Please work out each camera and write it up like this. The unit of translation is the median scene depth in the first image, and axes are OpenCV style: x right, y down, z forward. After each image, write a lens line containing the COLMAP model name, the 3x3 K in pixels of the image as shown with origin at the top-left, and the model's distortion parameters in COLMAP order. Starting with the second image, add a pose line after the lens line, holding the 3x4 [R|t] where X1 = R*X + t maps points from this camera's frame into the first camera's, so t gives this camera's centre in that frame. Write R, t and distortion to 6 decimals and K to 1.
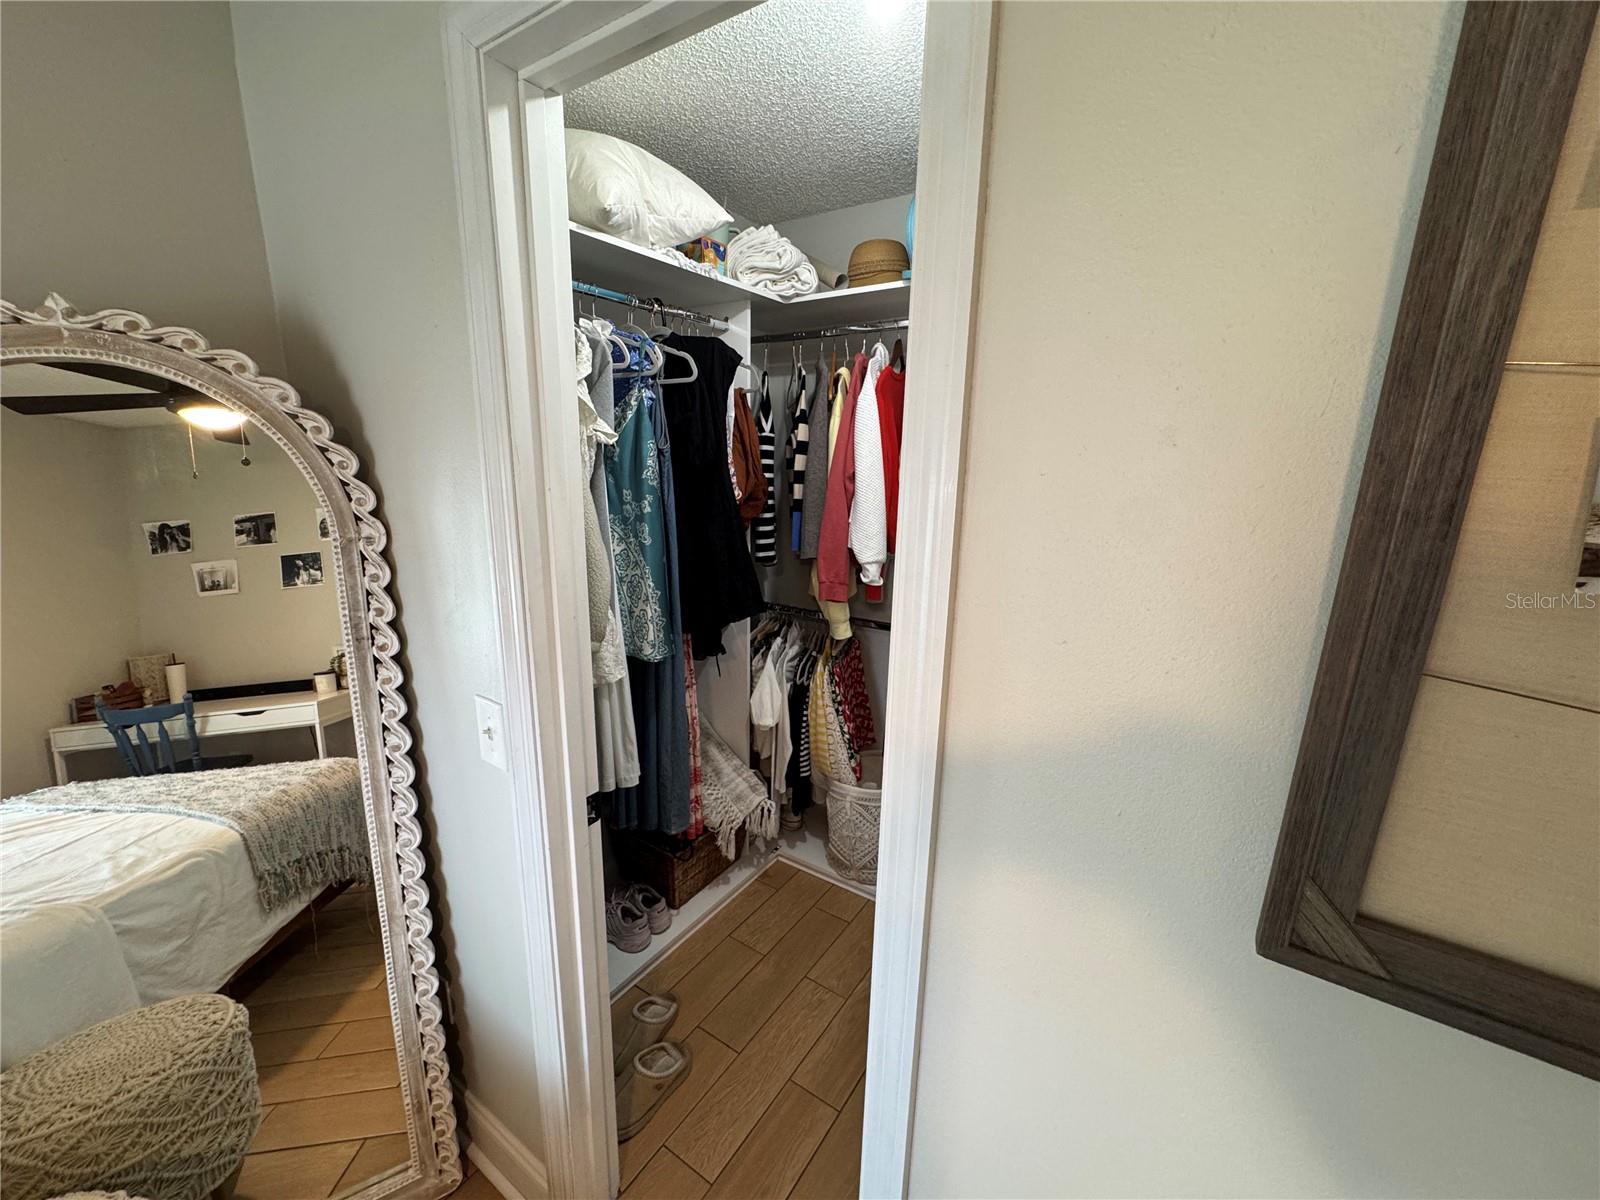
lens RADIAL K [[635.7, 0, 798.1], [0, 635.7, 599.9], [0, 0, 1]] dist [-0.001779, -0.000299]
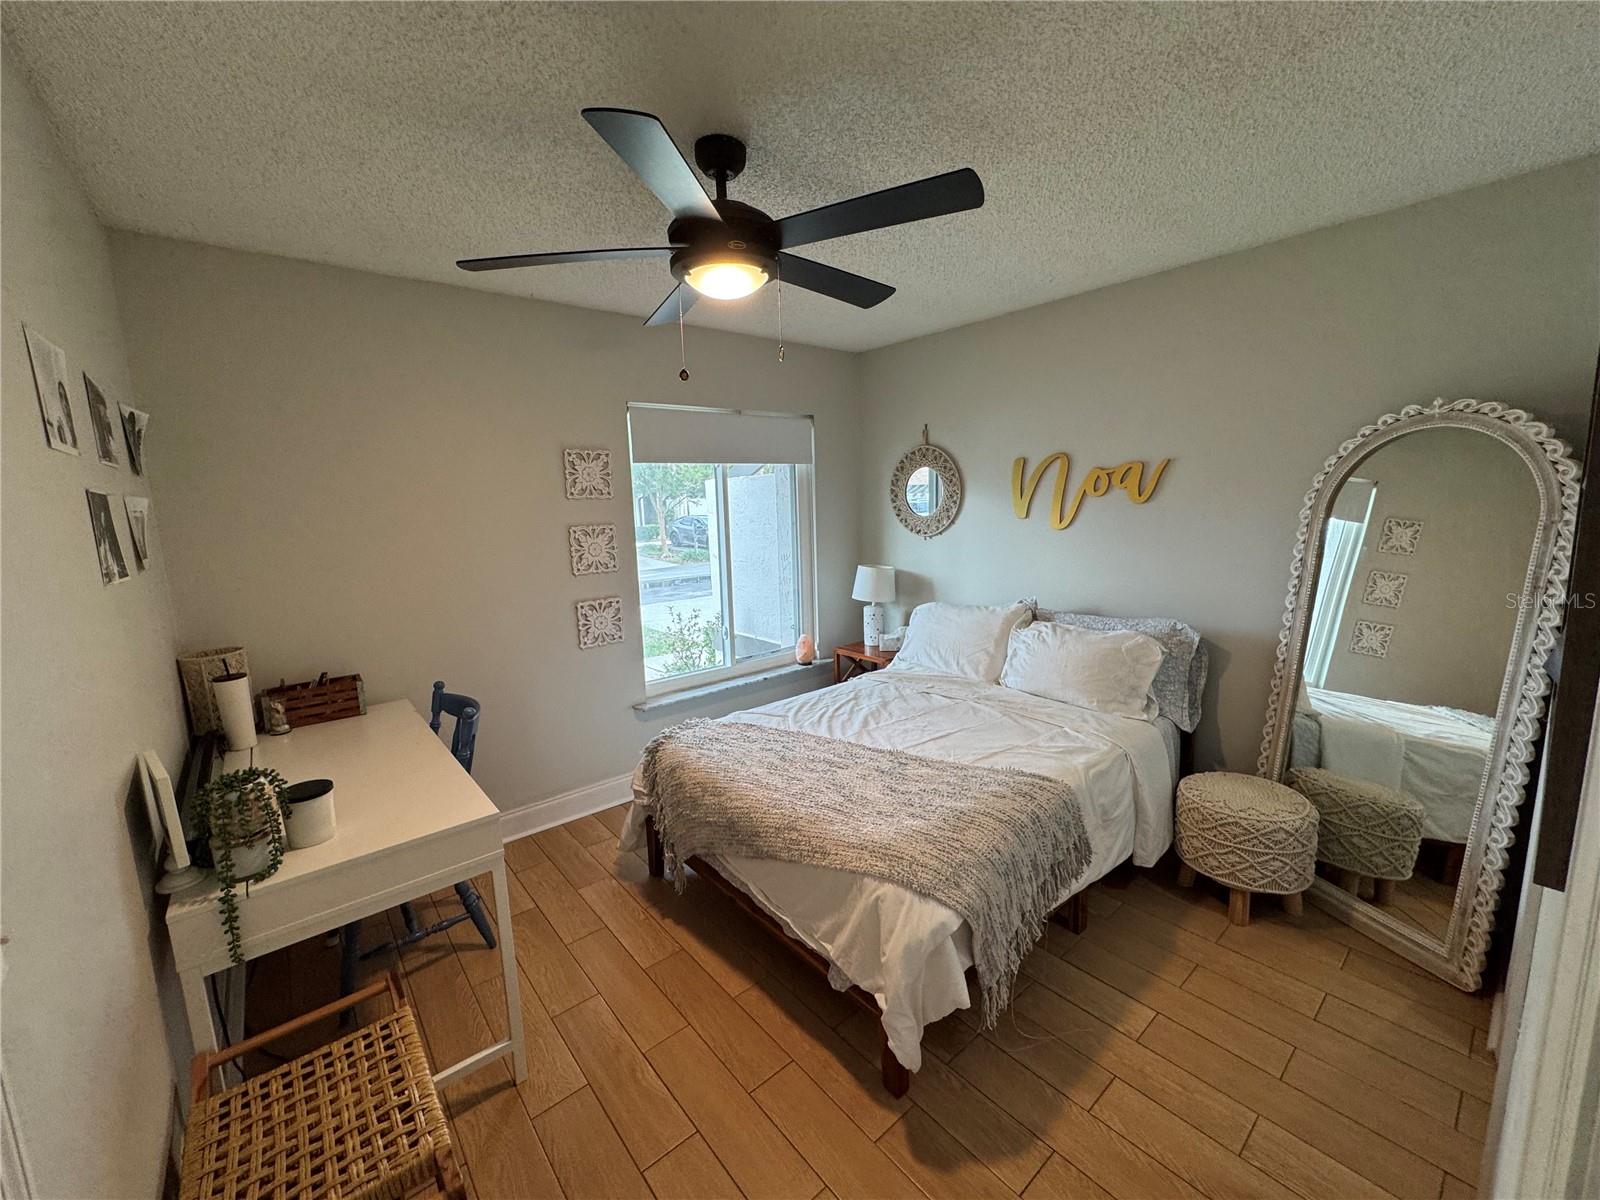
lens RADIAL K [[635.7, 0, 798.1], [0, 635.7, 599.9], [0, 0, 1]] dist [-0.001779, -0.000299]
pose [[-0.282533, 0.141615, -0.948747, 1.253319], [-0.186809, 0.961984, 0.199222, 0.119380], [0.940892, 0.233521, -0.245337, -0.278351]]
